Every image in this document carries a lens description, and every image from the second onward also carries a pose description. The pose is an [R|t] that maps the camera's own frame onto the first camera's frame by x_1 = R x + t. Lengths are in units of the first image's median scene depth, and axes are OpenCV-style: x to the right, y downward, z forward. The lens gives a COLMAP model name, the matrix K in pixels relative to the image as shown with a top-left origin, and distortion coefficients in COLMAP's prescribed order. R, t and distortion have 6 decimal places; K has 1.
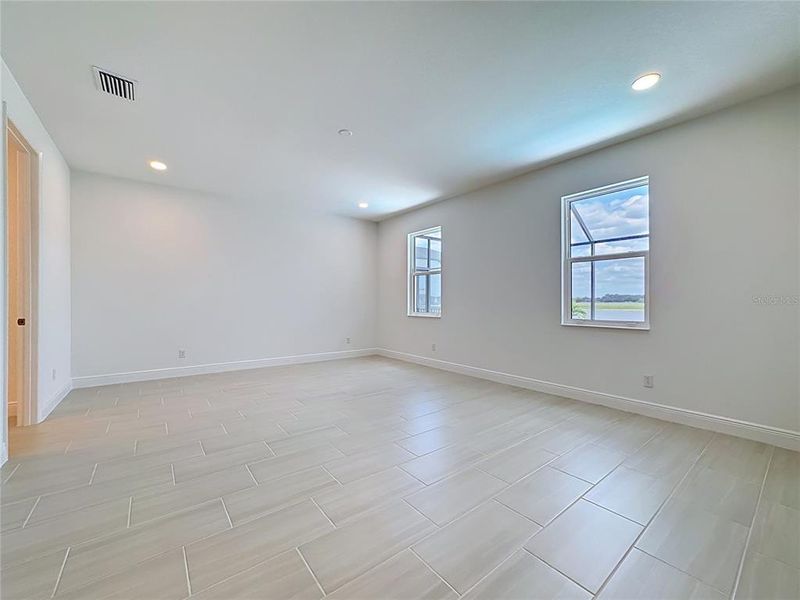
lens RADIAL K [[333.3, 0, 406.4], [0, 333.3, 295.9], [0, 0, 1]] dist [-0.000966, 0.002135]
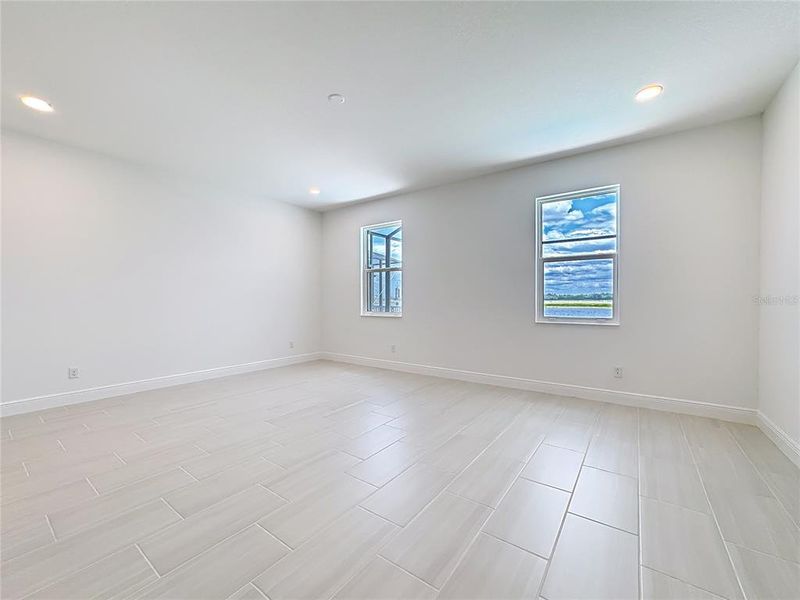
lens RADIAL K [[333.3, 0, 405.6], [0, 333.3, 298.1], [0, 0, 1]] dist [-0.000966, 0.002135]
pose [[0.959991, -0.000445, 0.280031, -0.168092], [-0.002145, 0.999958, 0.008946, 0.002817], [-0.280023, -0.009188, 0.959949, 0.096820]]
